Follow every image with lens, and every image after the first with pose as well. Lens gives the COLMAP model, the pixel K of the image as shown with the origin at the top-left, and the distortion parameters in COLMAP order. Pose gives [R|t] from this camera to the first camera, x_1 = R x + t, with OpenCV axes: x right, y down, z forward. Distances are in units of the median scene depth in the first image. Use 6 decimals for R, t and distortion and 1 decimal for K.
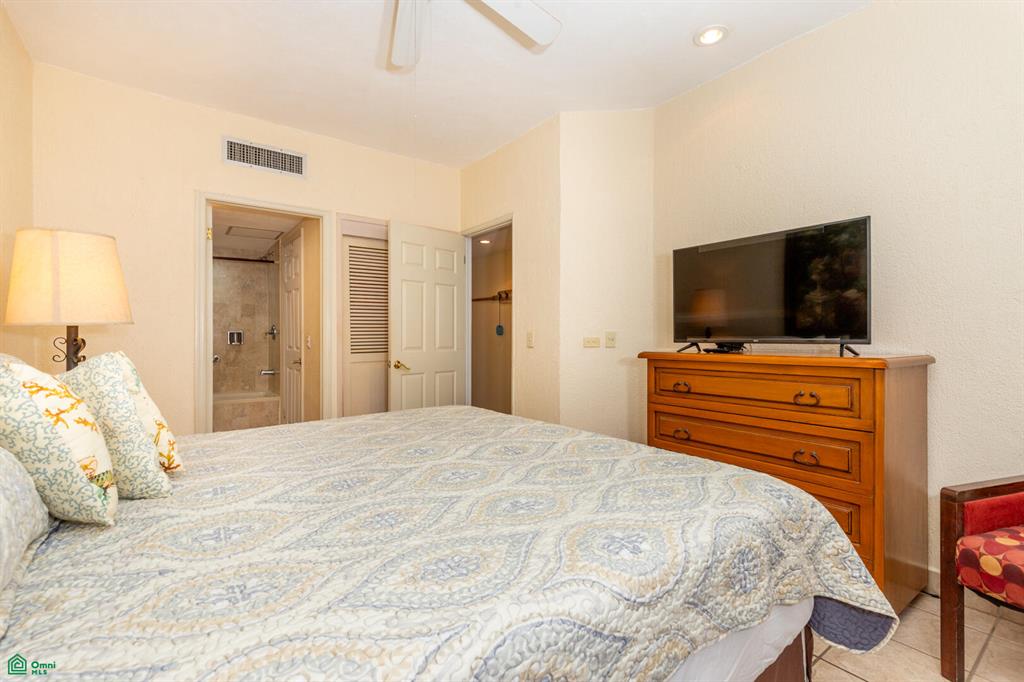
lens RADIAL K [[467.1, 0, 504.7], [0, 467.1, 339.5], [0, 0, 1]] dist [0.007695, -0.001534]
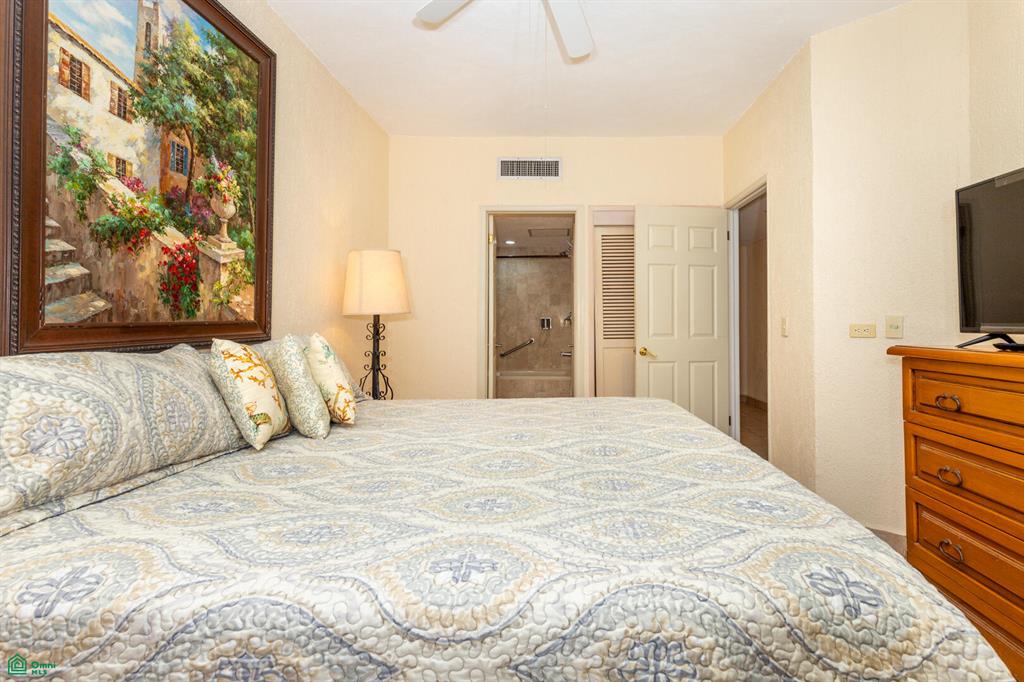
lens RADIAL K [[467.1, 0, 516.5], [0, 467.1, 312.5], [0, 0, 1]] dist [0.007695, -0.001534]
pose [[0.796611, -0.012016, -0.604373, 0.633332], [-0.004637, 0.999651, -0.025988, -0.004073], [0.604475, 0.023505, 0.796277, 0.272145]]
